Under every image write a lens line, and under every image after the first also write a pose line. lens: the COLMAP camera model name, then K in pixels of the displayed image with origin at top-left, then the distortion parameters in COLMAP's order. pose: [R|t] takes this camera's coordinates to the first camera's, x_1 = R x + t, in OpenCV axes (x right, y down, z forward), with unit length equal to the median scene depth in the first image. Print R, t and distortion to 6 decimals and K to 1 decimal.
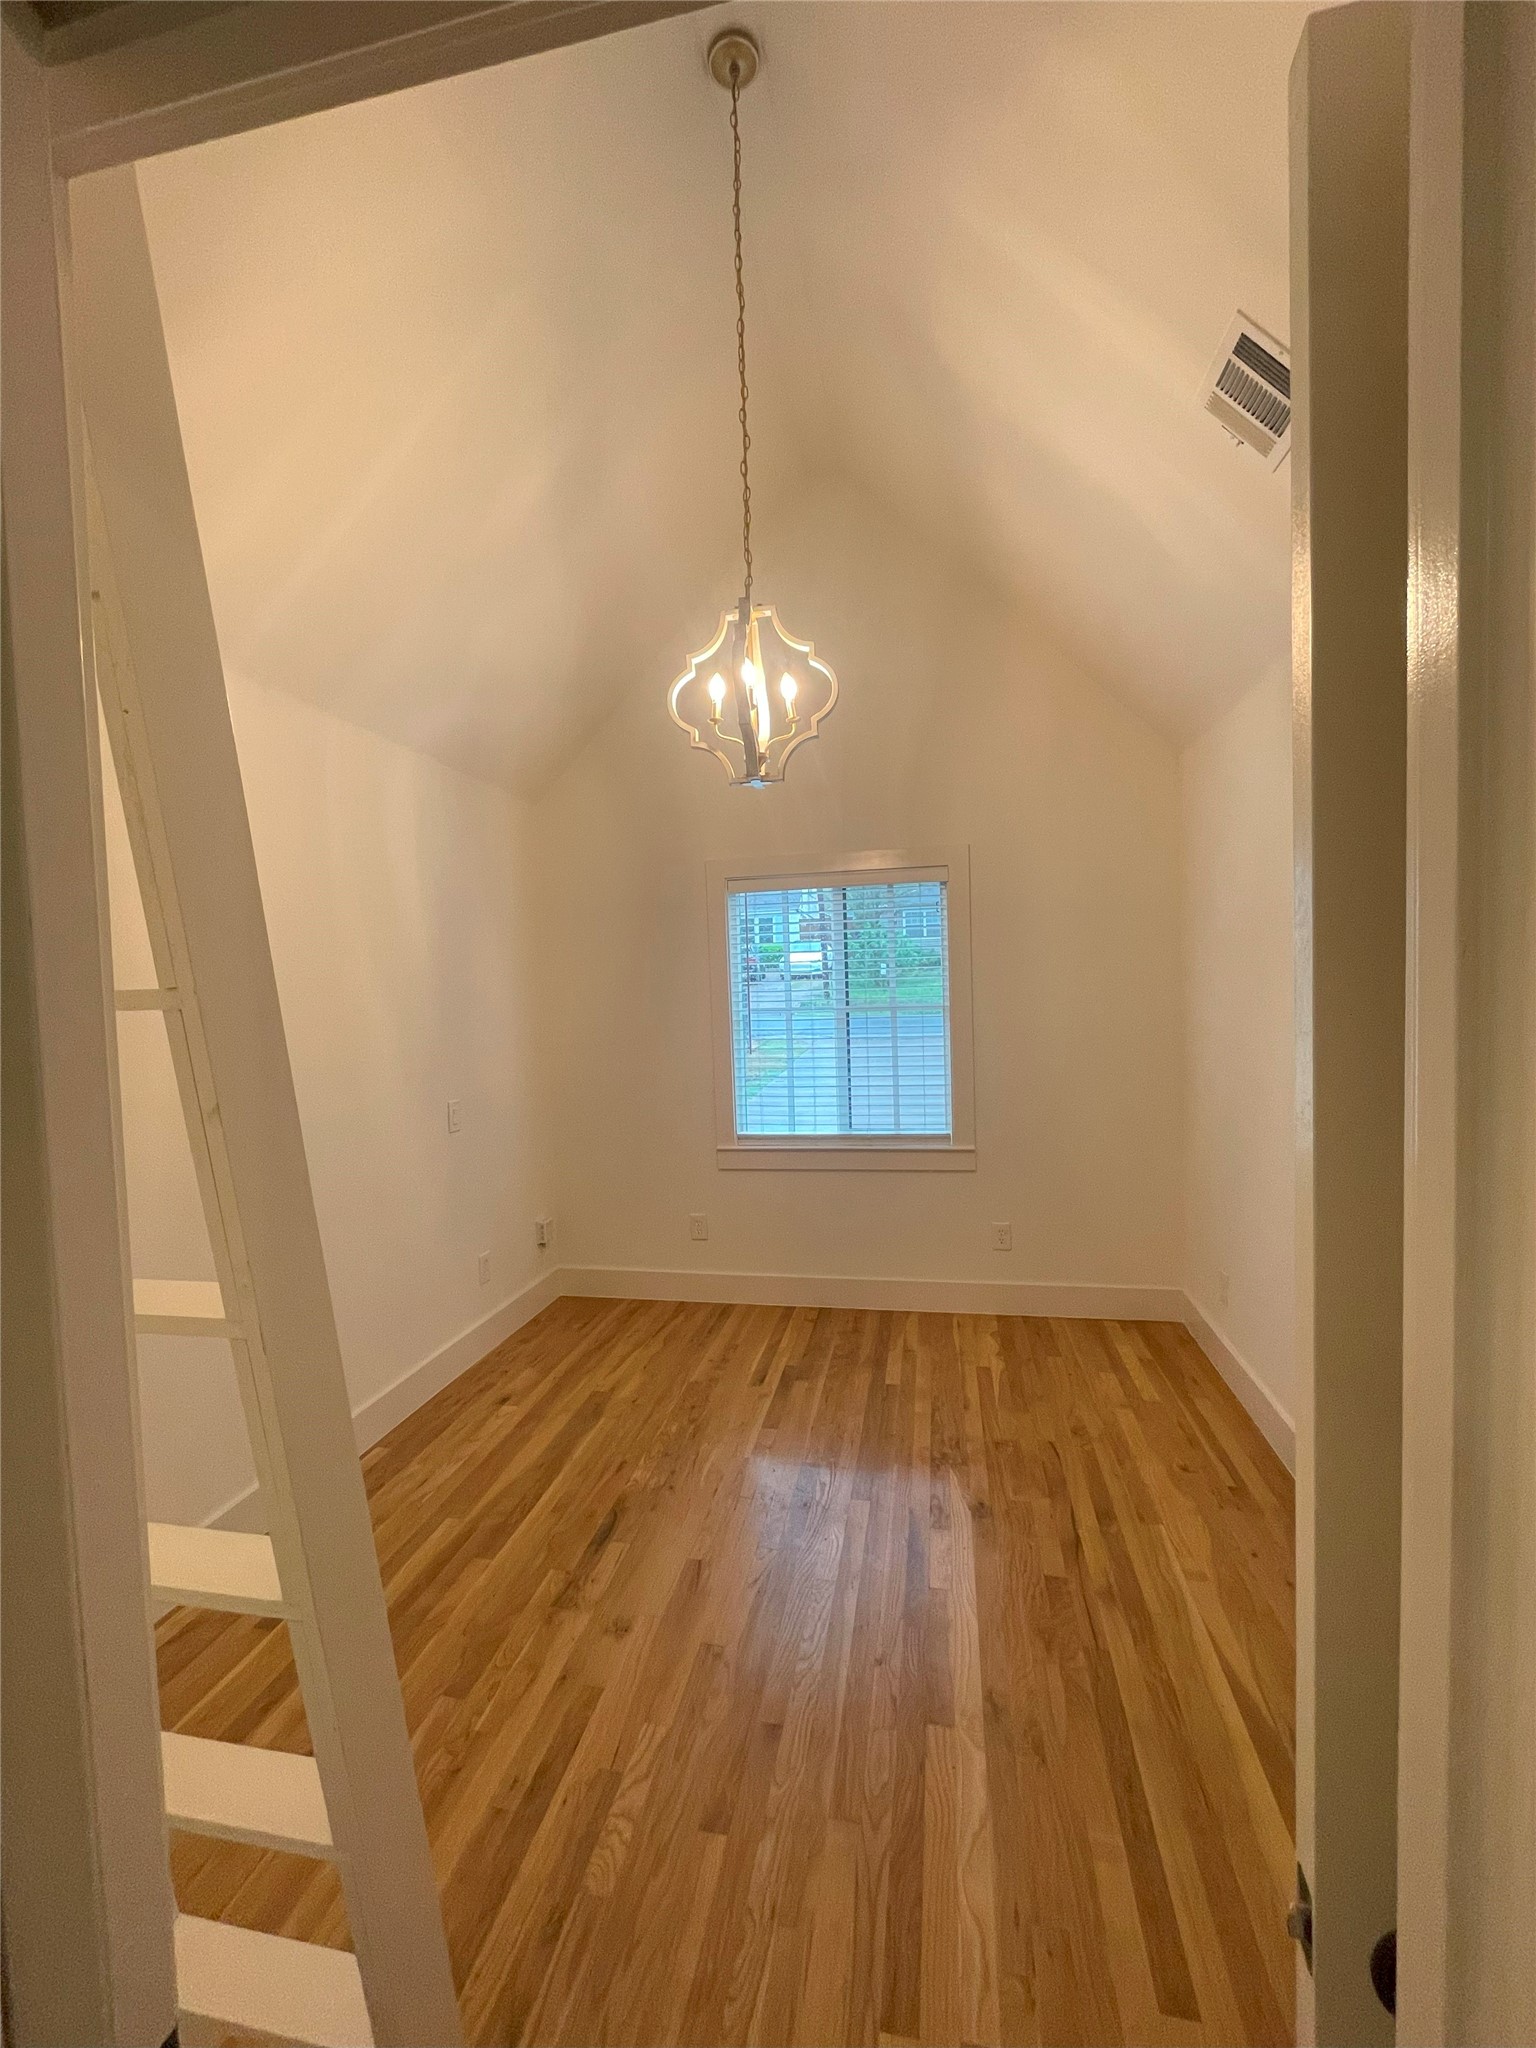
lens RADIAL K [[836.1, 0, 771.6], [0, 836.1, 1022.7], [0, 0, 1]] dist [0.003133, 0.000115]
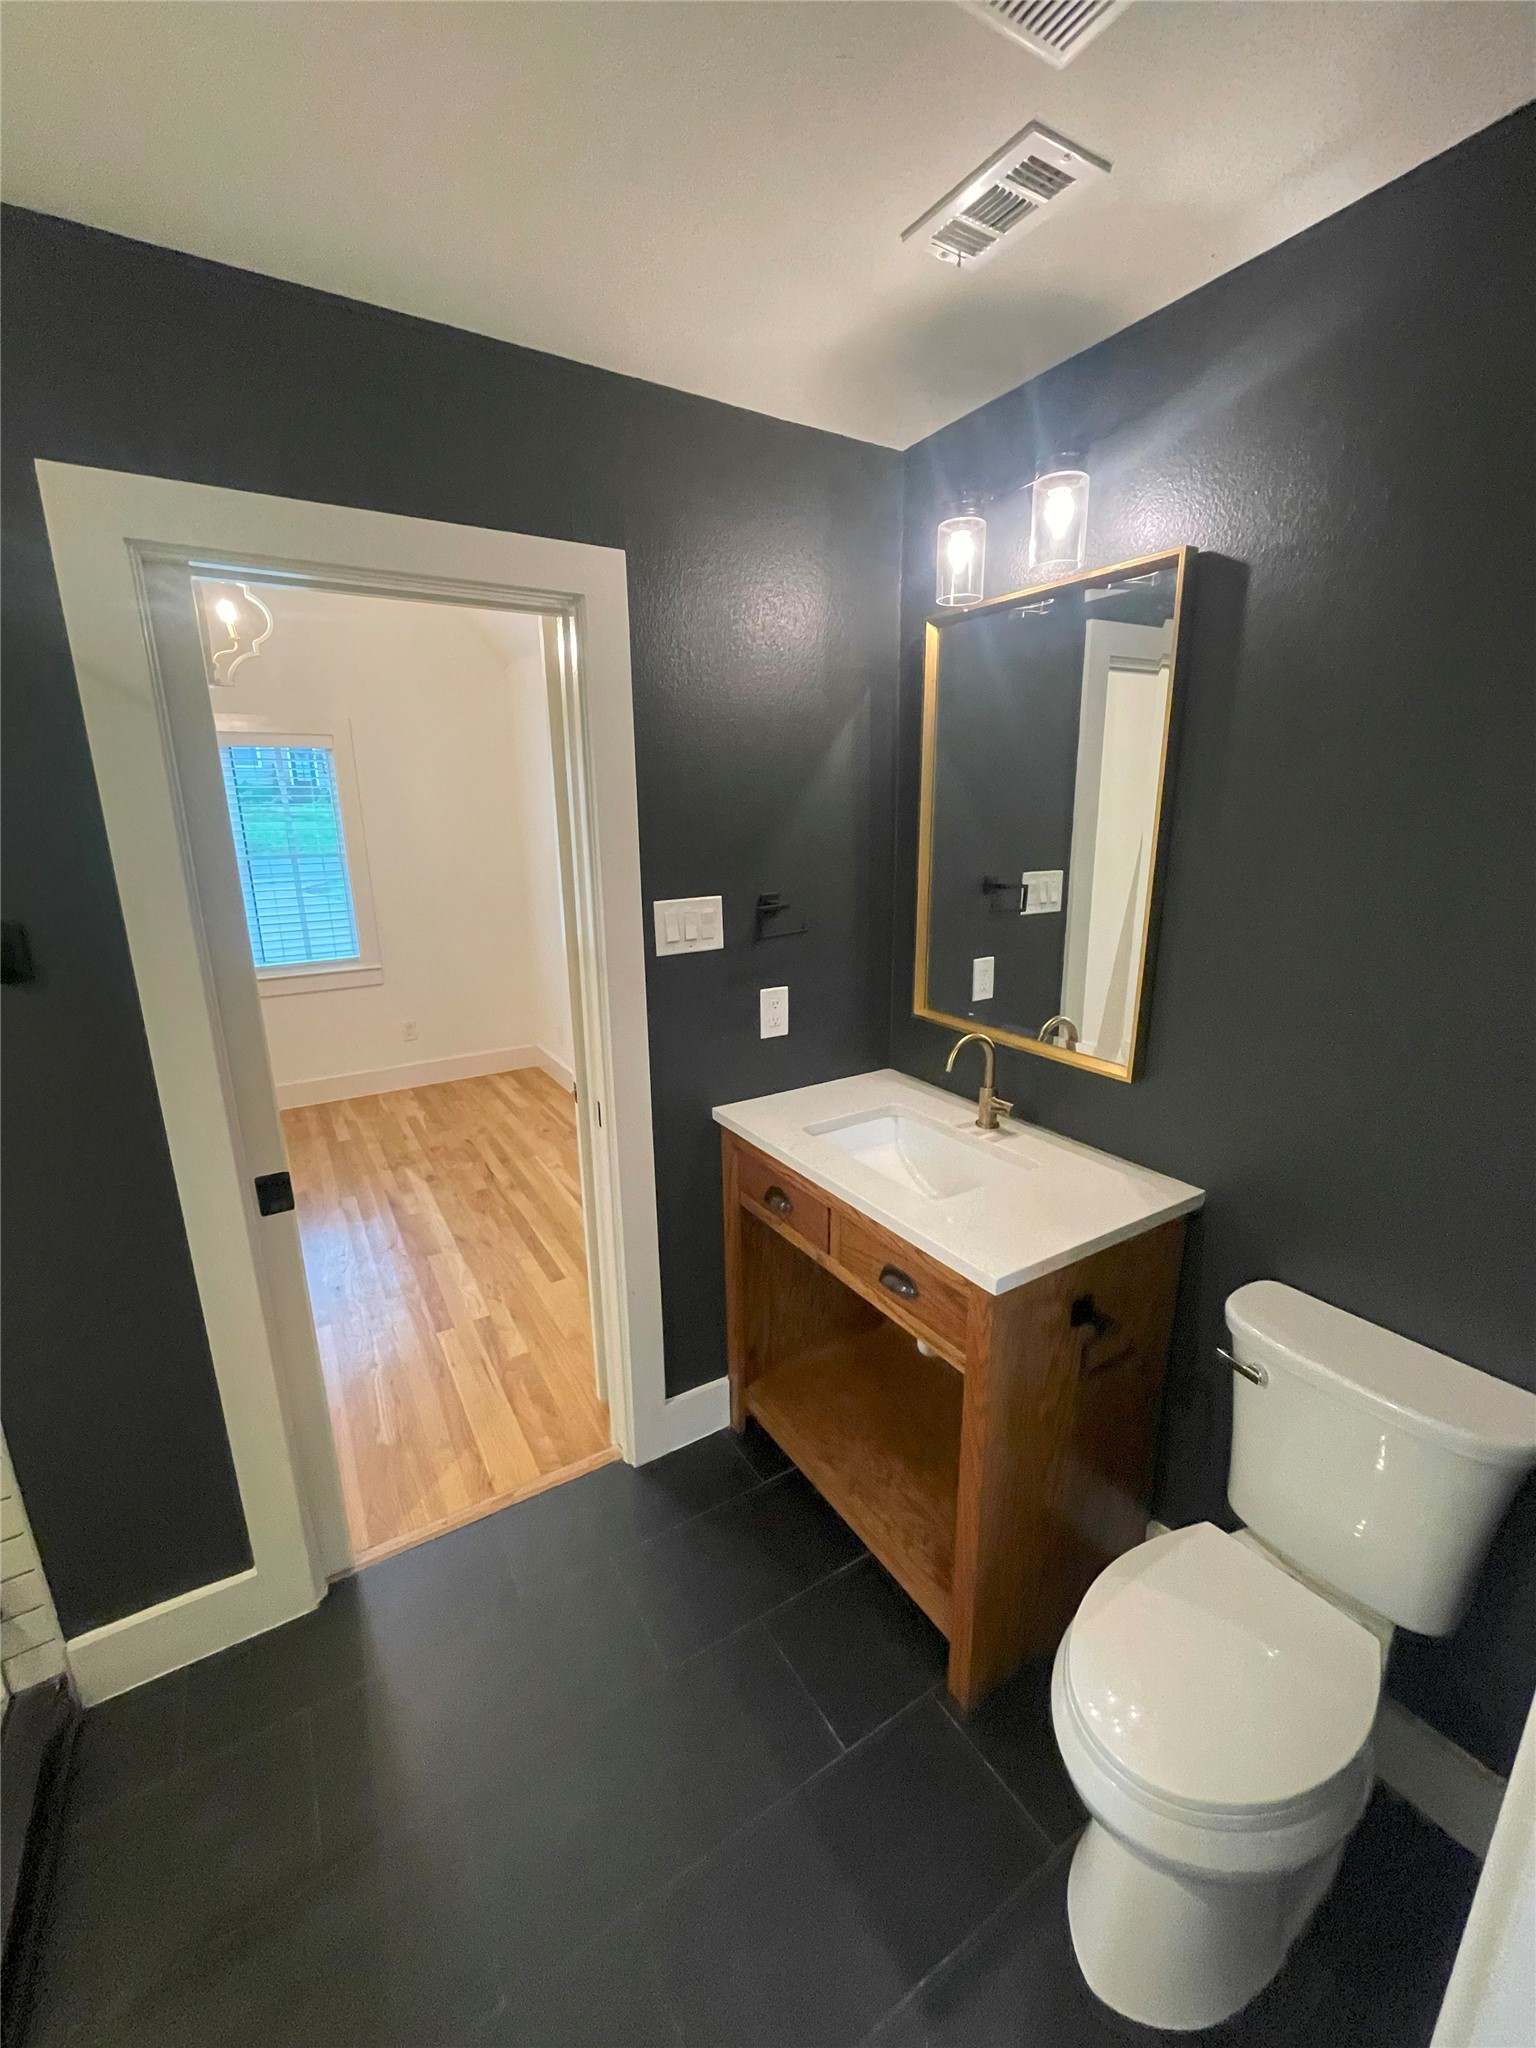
lens RADIAL K [[836.1, 0, 759.6], [0, 836.1, 1025.0], [0, 0, 1]] dist [0.003133, 0.000115]
pose [[0.742131, -0.148353, 0.653631, -0.249103], [0.021401, 0.979945, 0.198116, -0.005977], [-0.669914, -0.133040, 0.730422, -0.478483]]
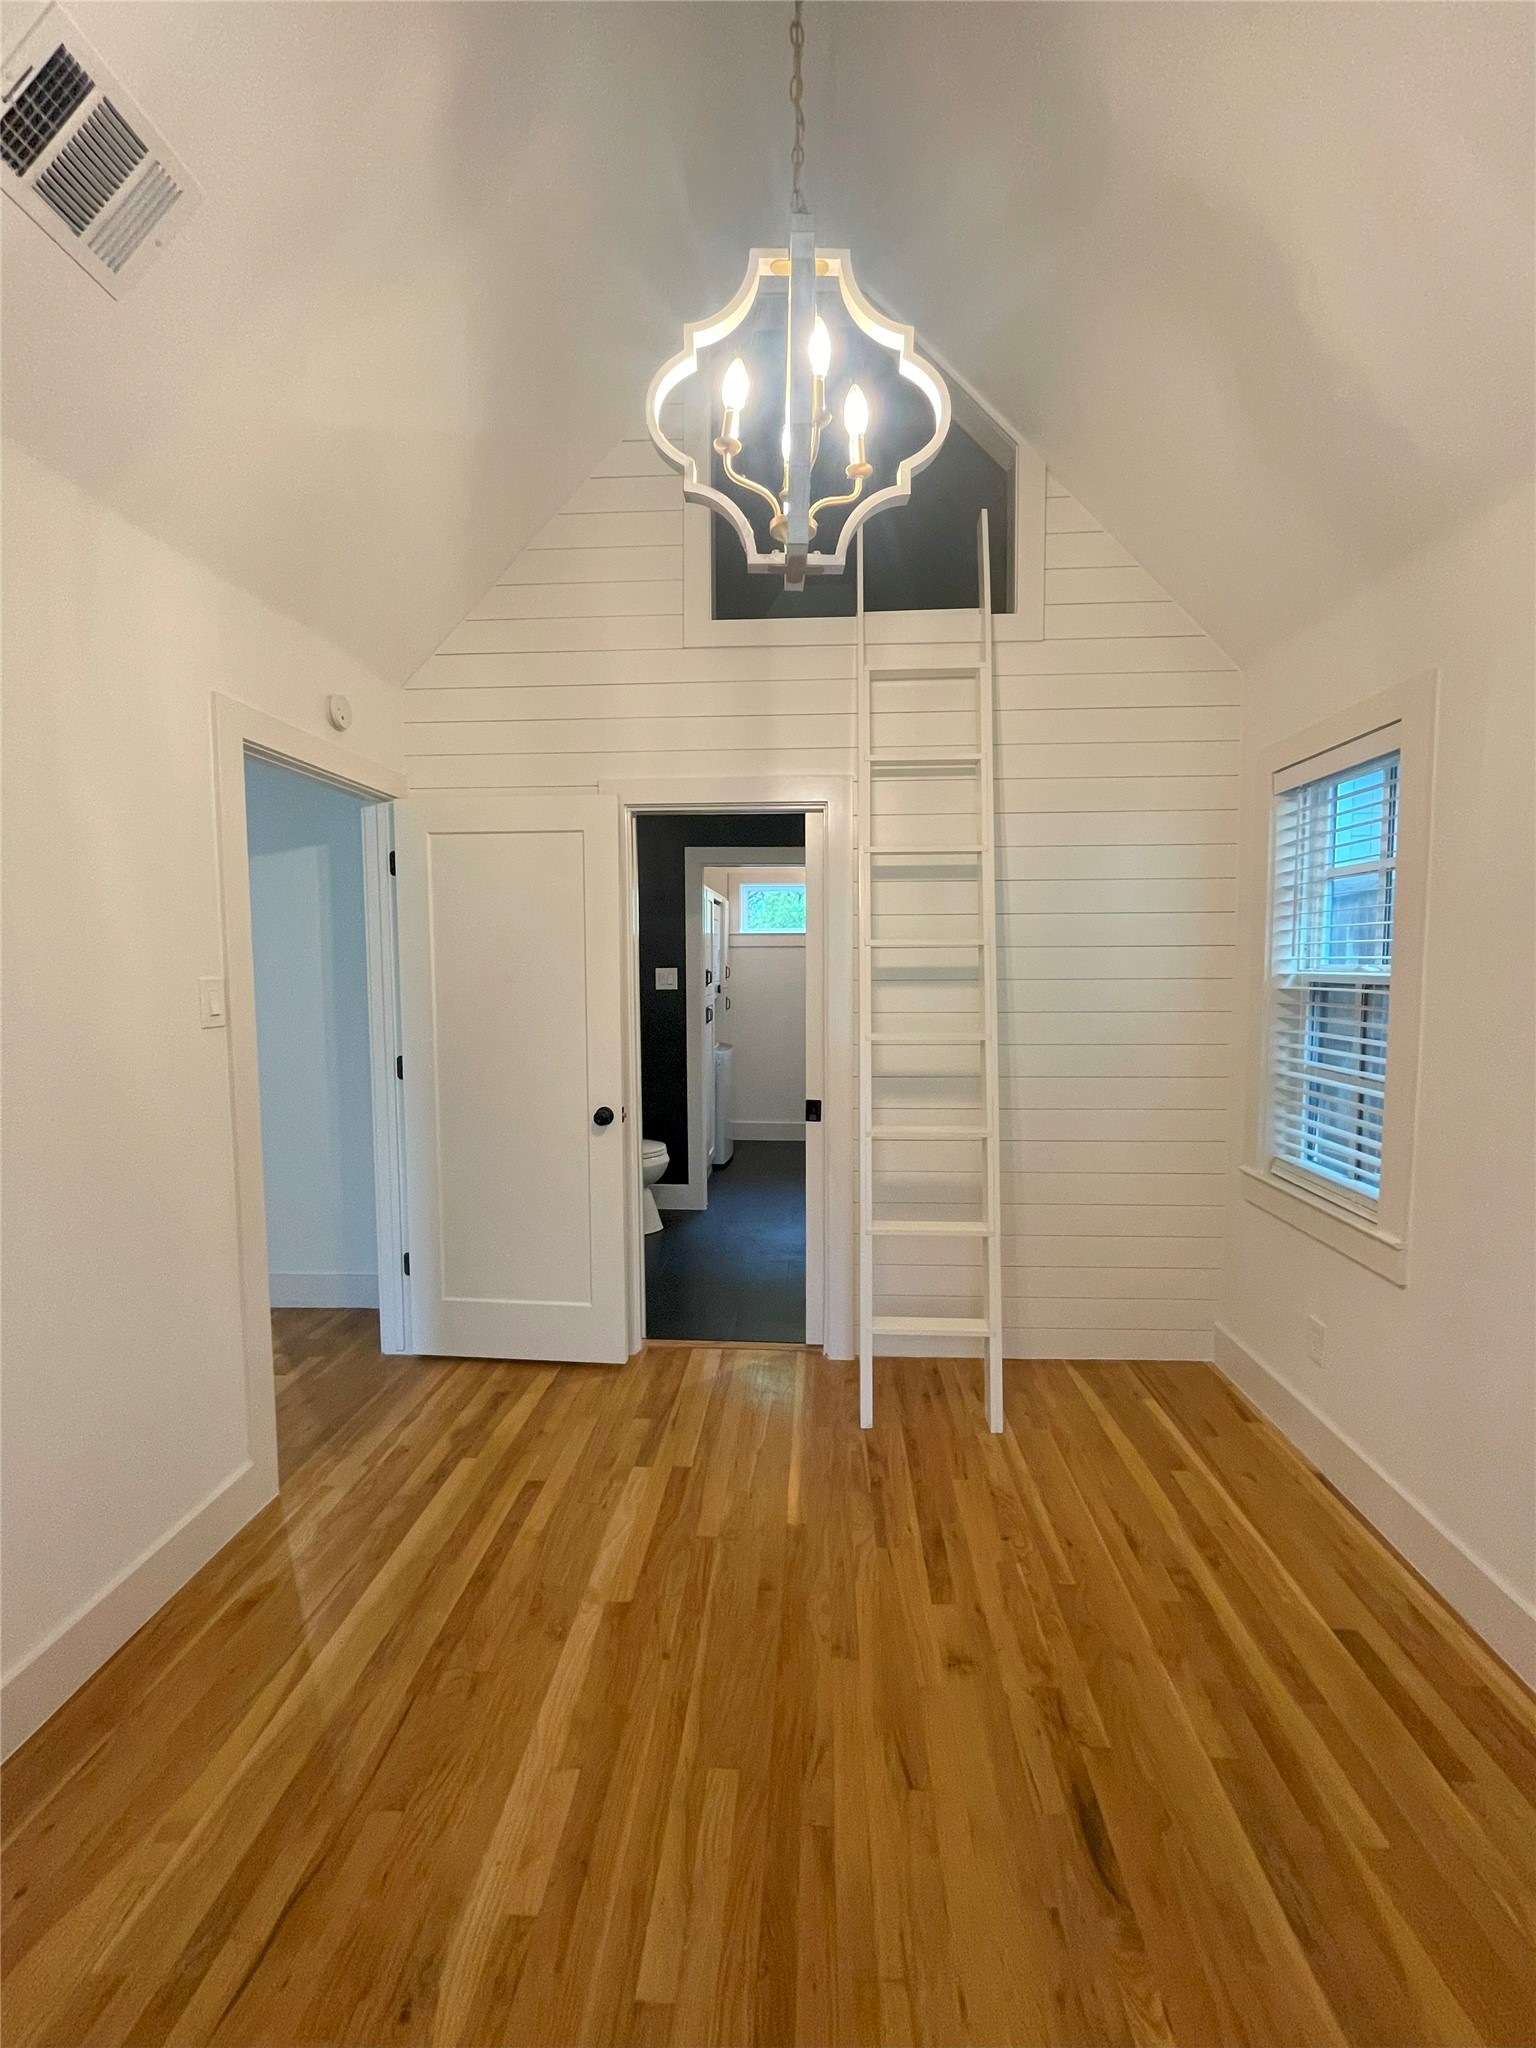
lens RADIAL K [[836.1, 0, 771.3], [0, 836.1, 1028.9], [0, 0, 1]] dist [0.003133, 0.000115]
pose [[-0.990016, 0.048426, -0.132379, 0.068847], [0.031418, 0.991318, 0.127675, -0.038671], [0.137412, 0.122241, -0.982942, 1.274029]]
